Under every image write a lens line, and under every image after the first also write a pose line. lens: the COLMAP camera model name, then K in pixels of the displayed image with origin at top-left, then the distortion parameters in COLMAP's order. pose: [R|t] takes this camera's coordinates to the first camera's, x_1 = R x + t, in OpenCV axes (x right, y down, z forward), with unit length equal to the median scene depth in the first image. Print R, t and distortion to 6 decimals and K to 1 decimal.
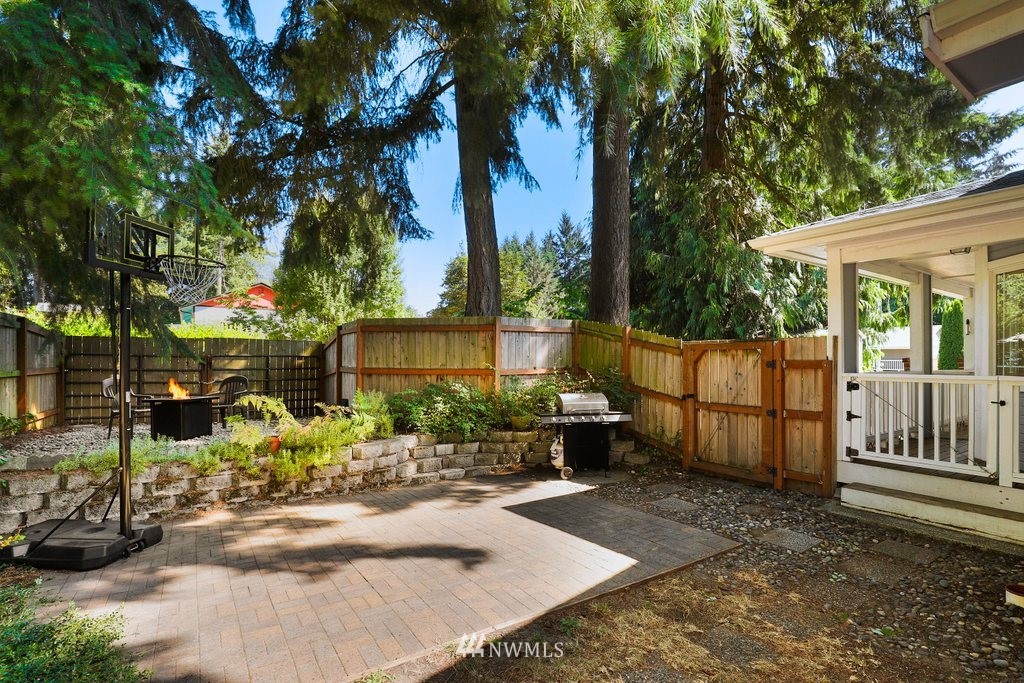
lens RADIAL K [[487.6, 0, 513.9], [0, 487.6, 351.0], [0, 0, 1]] dist [-0.015742, 0.001247]
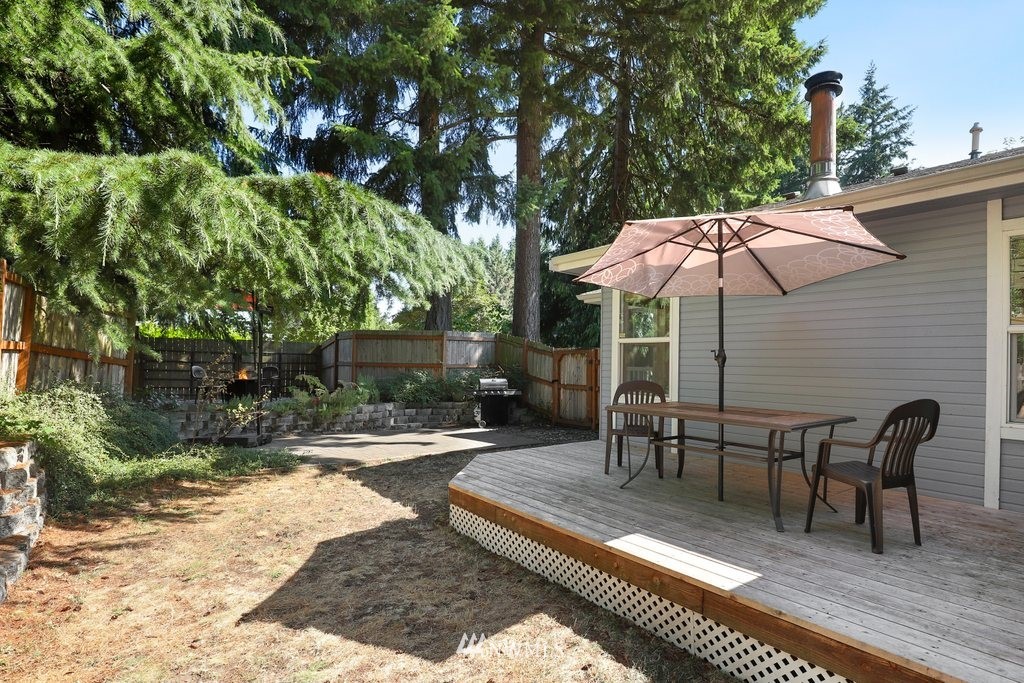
lens RADIAL K [[500.9, 0, 511.2], [0, 500.9, 346.6], [0, 0, 1]] dist [-0.000819, 0.000035]
pose [[0.997888, 0.017429, 0.062581, 0.087468], [-0.016638, 0.999775, -0.013128, -0.001127], [-0.062795, 0.012059, 0.997954, -0.709815]]
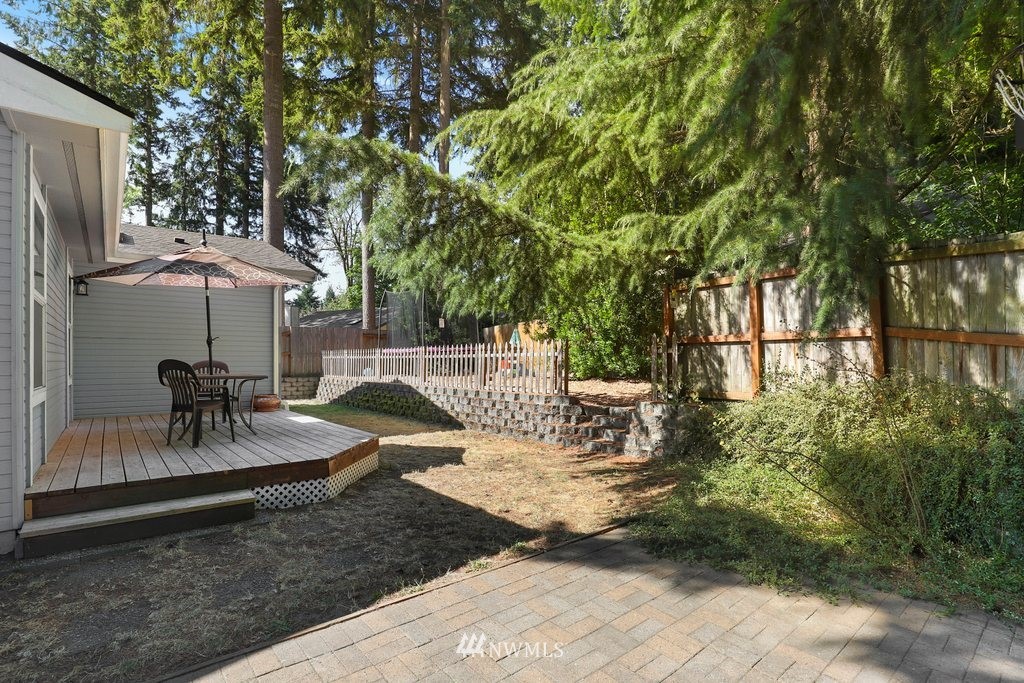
lens RADIAL K [[487.6, 0, 509.6], [0, 487.6, 350.0], [0, 0, 1]] dist [-0.015742, 0.001247]
pose [[-0.995335, 0.009017, -0.096057, -0.164360], [0.011670, 0.999565, -0.027095, 0.055618], [0.095771, -0.028089, -0.995007, 1.499671]]
